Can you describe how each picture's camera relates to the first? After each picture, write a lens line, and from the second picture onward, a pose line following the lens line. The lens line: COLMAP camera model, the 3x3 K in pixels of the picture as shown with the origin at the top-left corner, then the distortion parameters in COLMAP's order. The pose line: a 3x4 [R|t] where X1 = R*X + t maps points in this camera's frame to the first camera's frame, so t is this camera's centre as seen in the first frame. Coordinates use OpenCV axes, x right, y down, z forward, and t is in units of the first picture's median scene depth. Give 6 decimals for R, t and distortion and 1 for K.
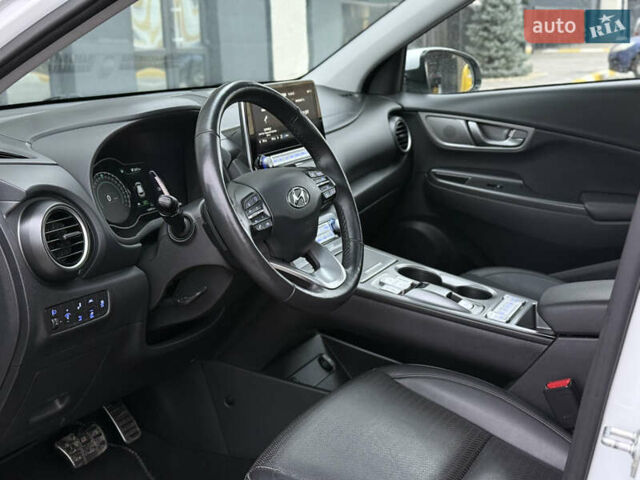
lens RADIAL K [[905.4, 0, 343.5], [0, 905.4, 240.0], [0, 0, 1]] dist [0.126049, 0.000000]
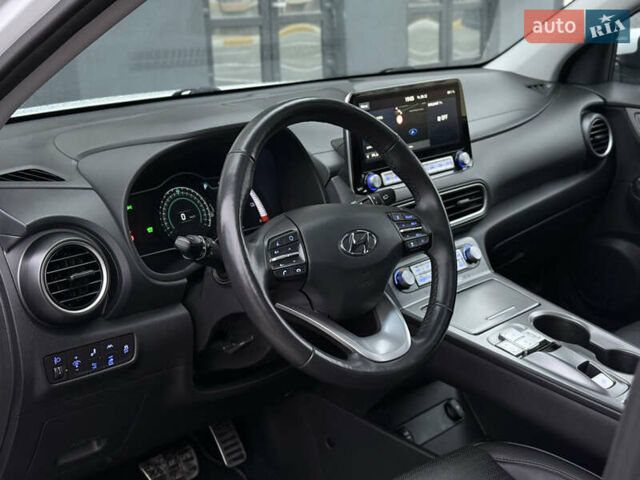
lens RADIAL K [[905.4, 0, 319.5], [0, 905.4, 245.2], [0, 0, 1]] dist [0.126049, 0.000000]
pose [[0.941716, 0.085103, -0.325466, 0.151377], [-0.066915, 0.995527, 0.066697, -0.080525], [0.329687, -0.041031, 0.943198, 0.183643]]
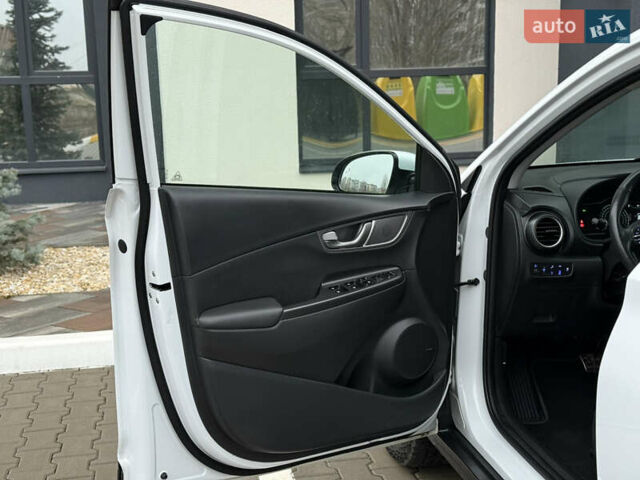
lens RADIAL K [[905.4, 0, 321.3], [0, 905.4, 242.6], [0, 0, 1]] dist [0.126049, 0.000000]
pose [[0.586826, 0.153668, -0.794998, 0.770055], [-0.173692, 0.982861, 0.061770, -0.012778], [0.790865, 0.101836, 0.603459, -0.478163]]
